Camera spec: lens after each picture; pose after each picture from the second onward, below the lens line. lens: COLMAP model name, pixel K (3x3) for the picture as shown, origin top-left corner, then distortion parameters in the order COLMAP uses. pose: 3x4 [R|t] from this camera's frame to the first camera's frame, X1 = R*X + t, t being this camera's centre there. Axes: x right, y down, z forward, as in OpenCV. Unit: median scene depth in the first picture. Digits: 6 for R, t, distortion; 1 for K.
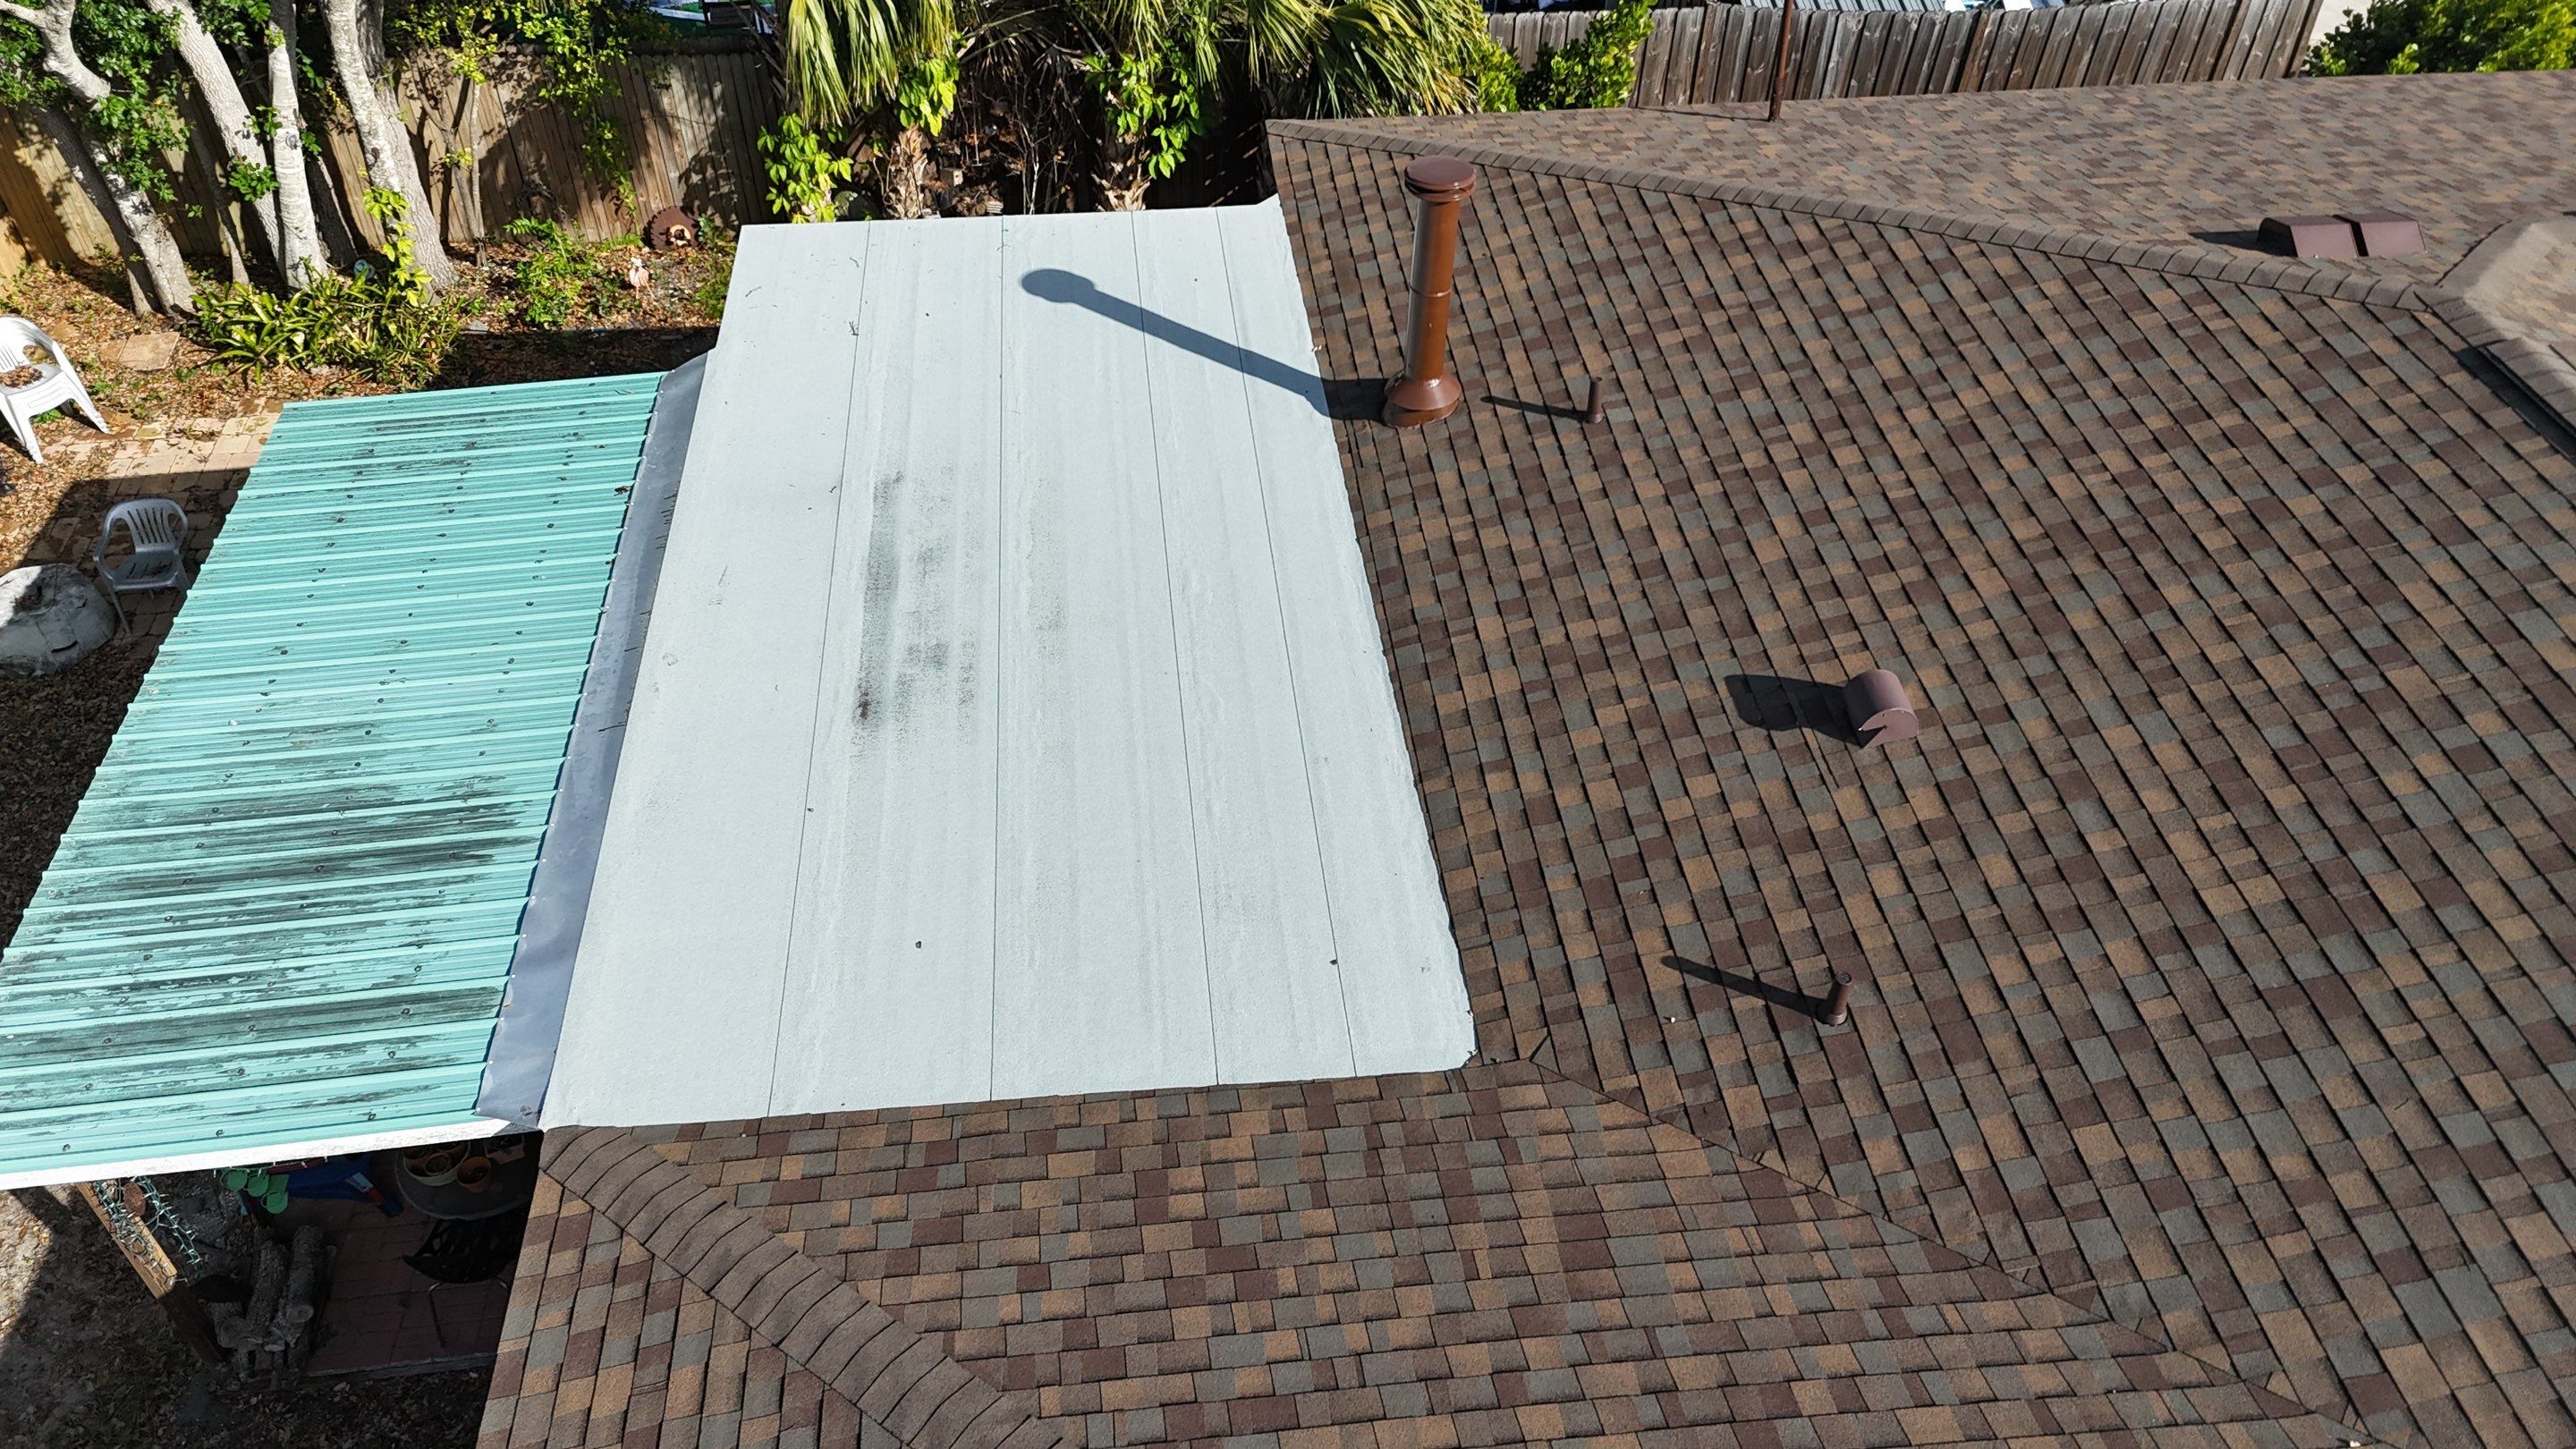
lens RADIAL K [[1892.1, 0, 1274.1], [0, 1892.1, 720.1], [0, 0, 1]] dist [0.078821, -0.074210]
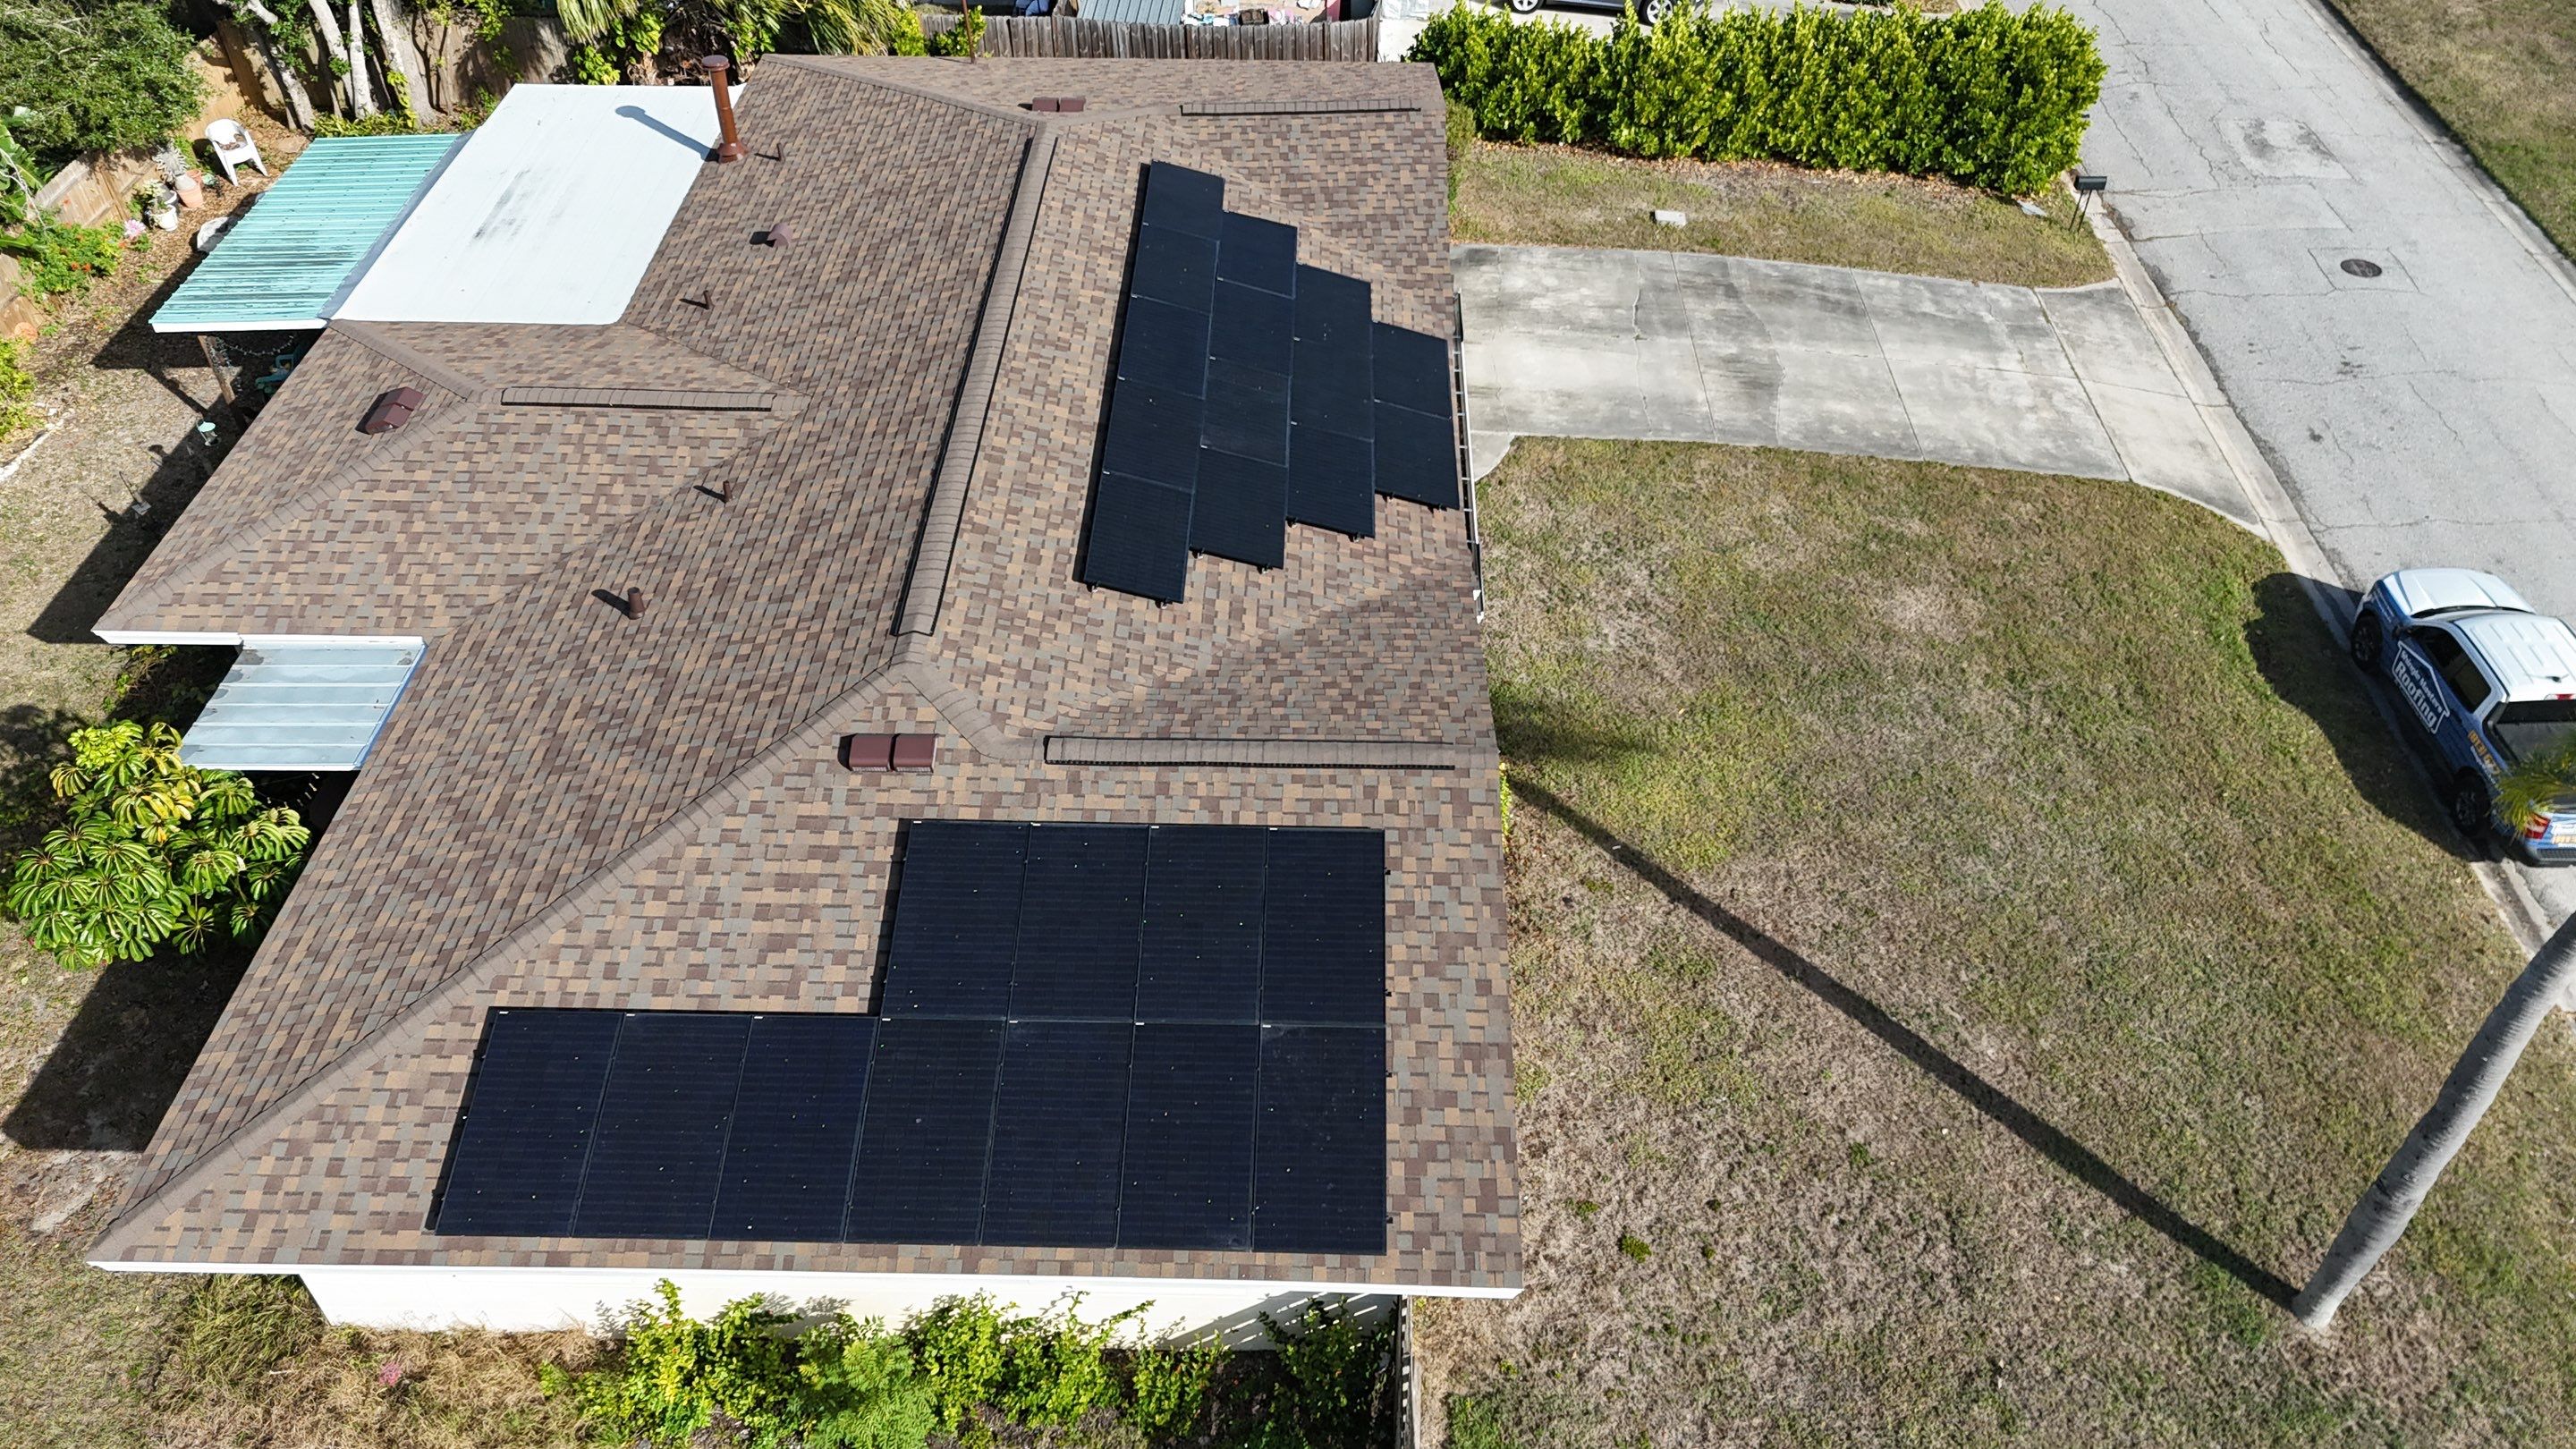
lens RADIAL K [[1893.7, 0, 1290.7], [0, 1893.7, 730.7], [0, 0, 1]] dist [0.058748, -0.051161]
pose [[0.992510, 0.074312, -0.096957, 1.303846], [-0.074940, 0.997184, -0.002850, 0.641580], [0.096473, 0.010095, 0.995284, -1.702280]]
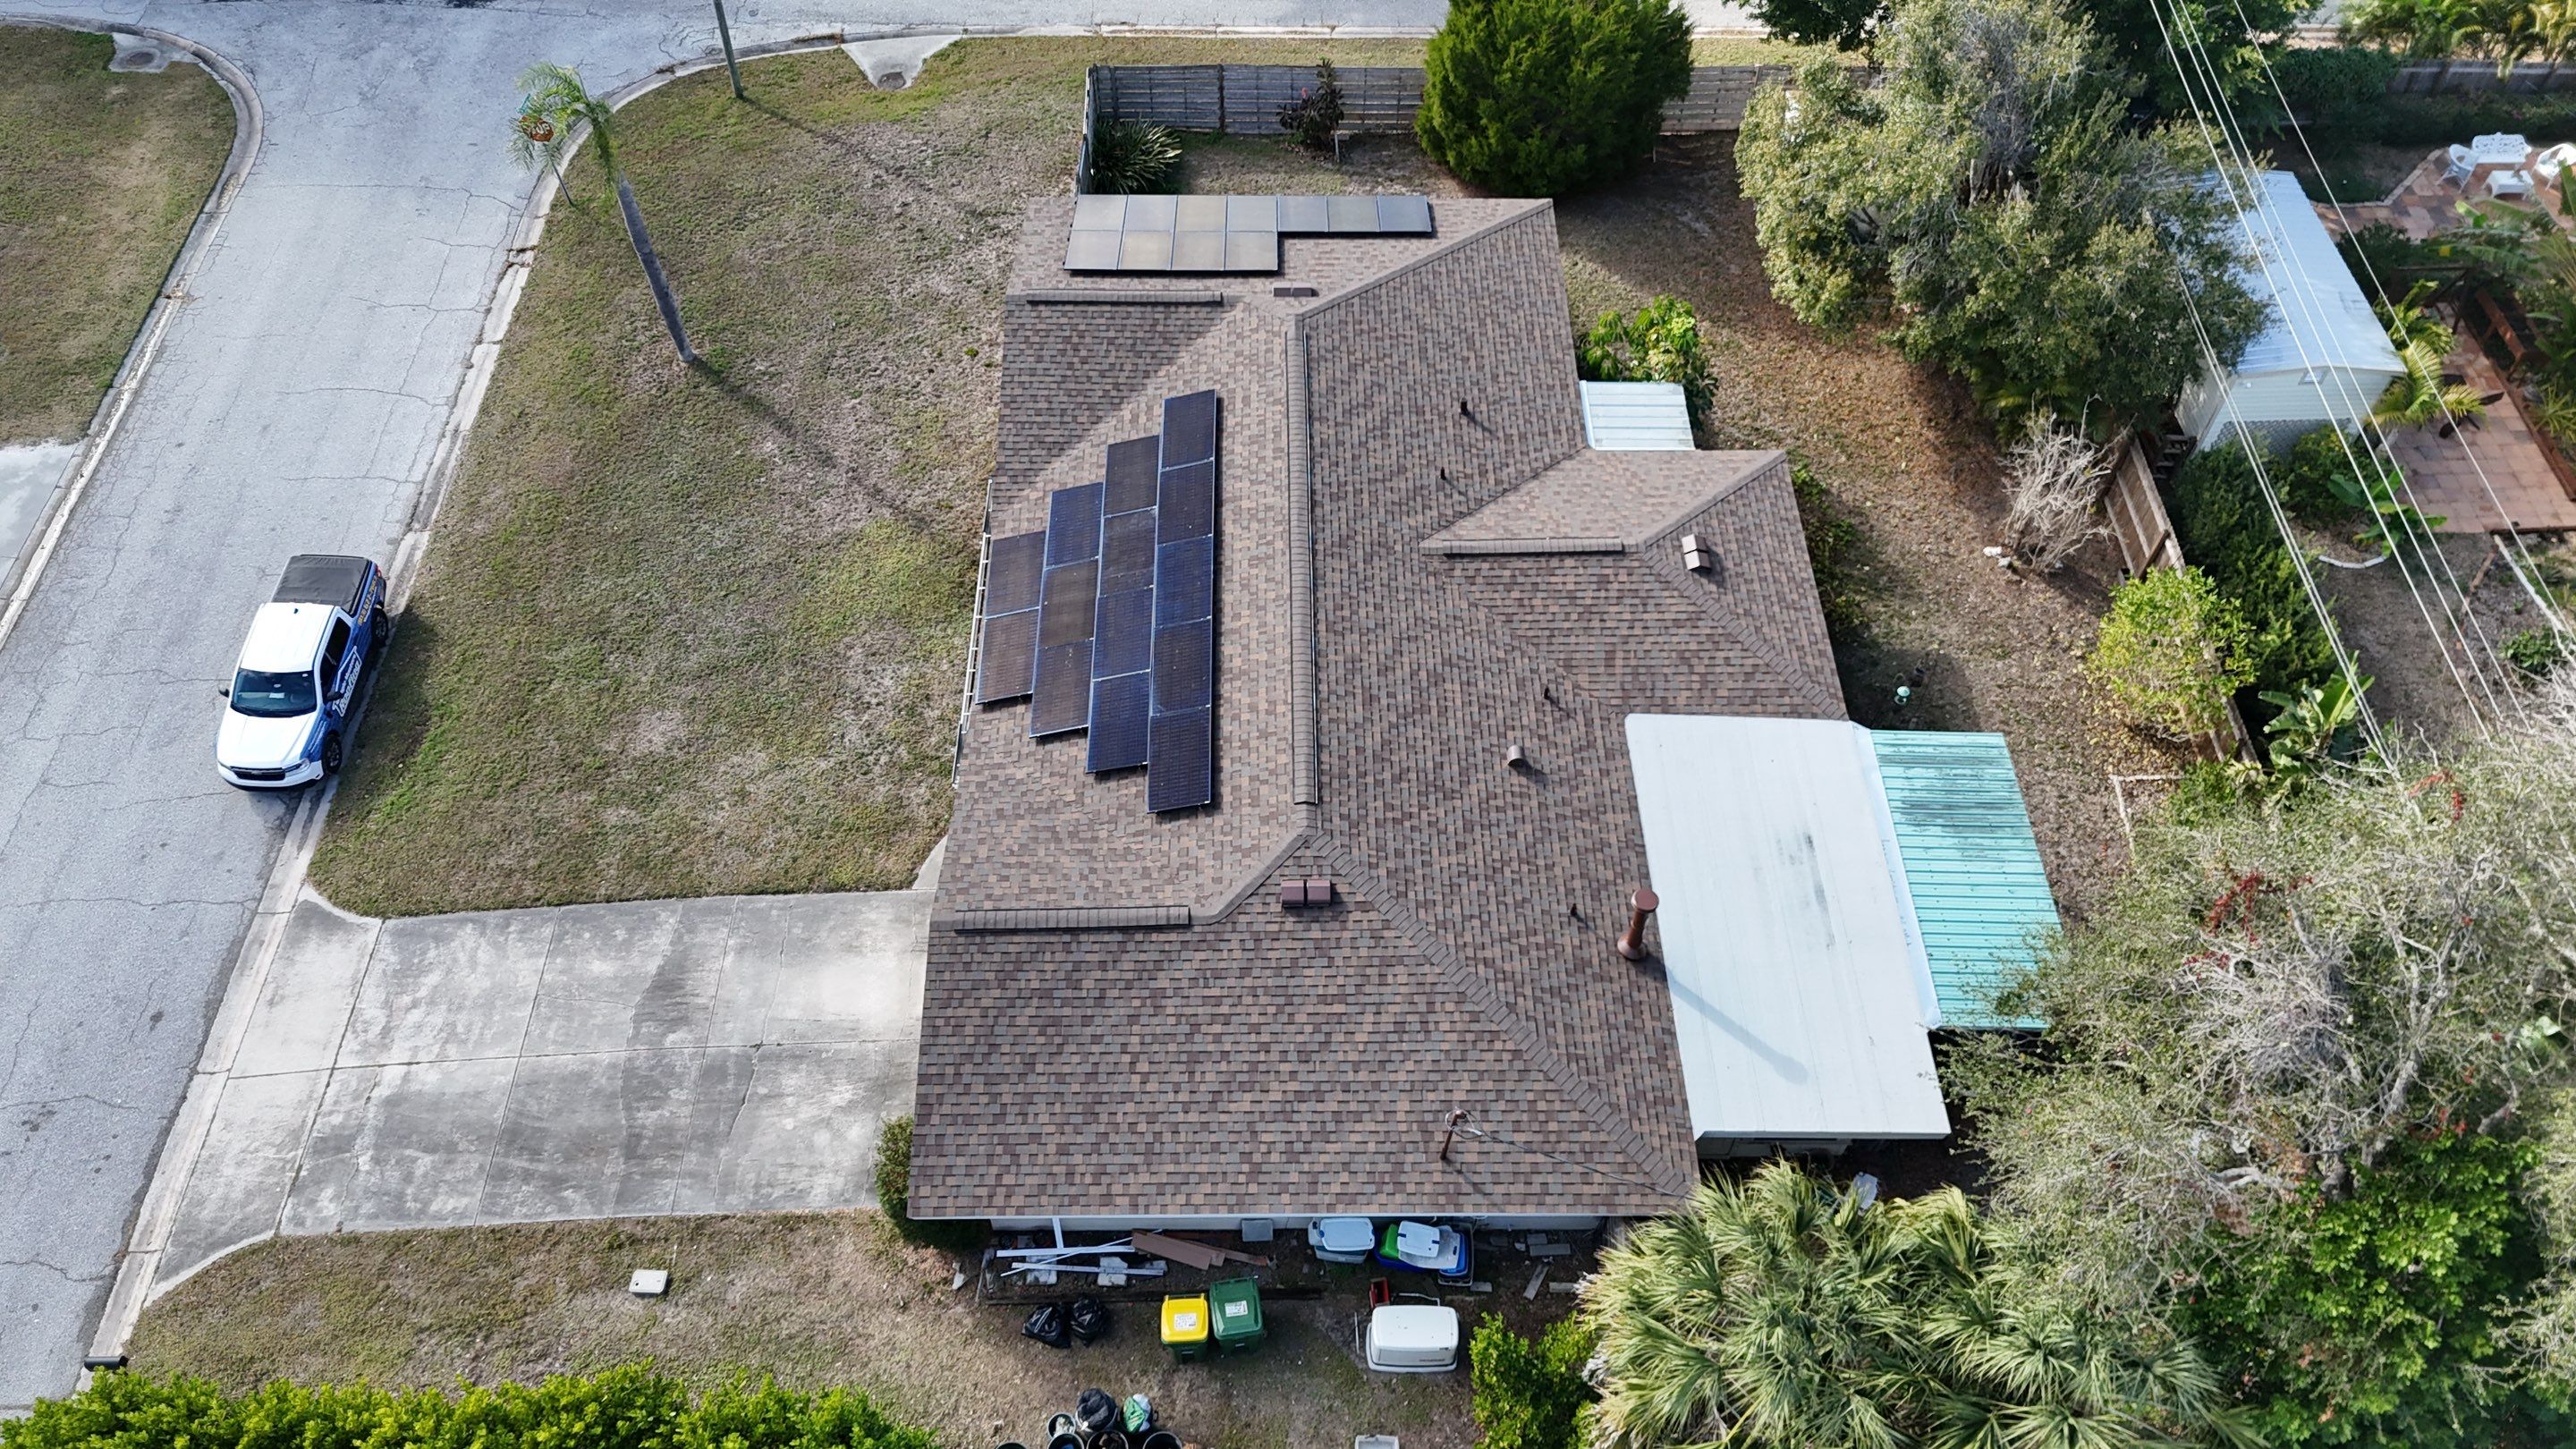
lens RADIAL K [[1901.2, 0, 1254.7], [0, 1901.2, 716.3], [0, 0, 1]] dist [0.061037, -0.052188]
pose [[-0.994978, -0.087387, 0.048815, 0.571314], [0.055530, -0.076131, 0.995550, -3.215815], [-0.083281, 0.993261, 0.080602, 0.599800]]
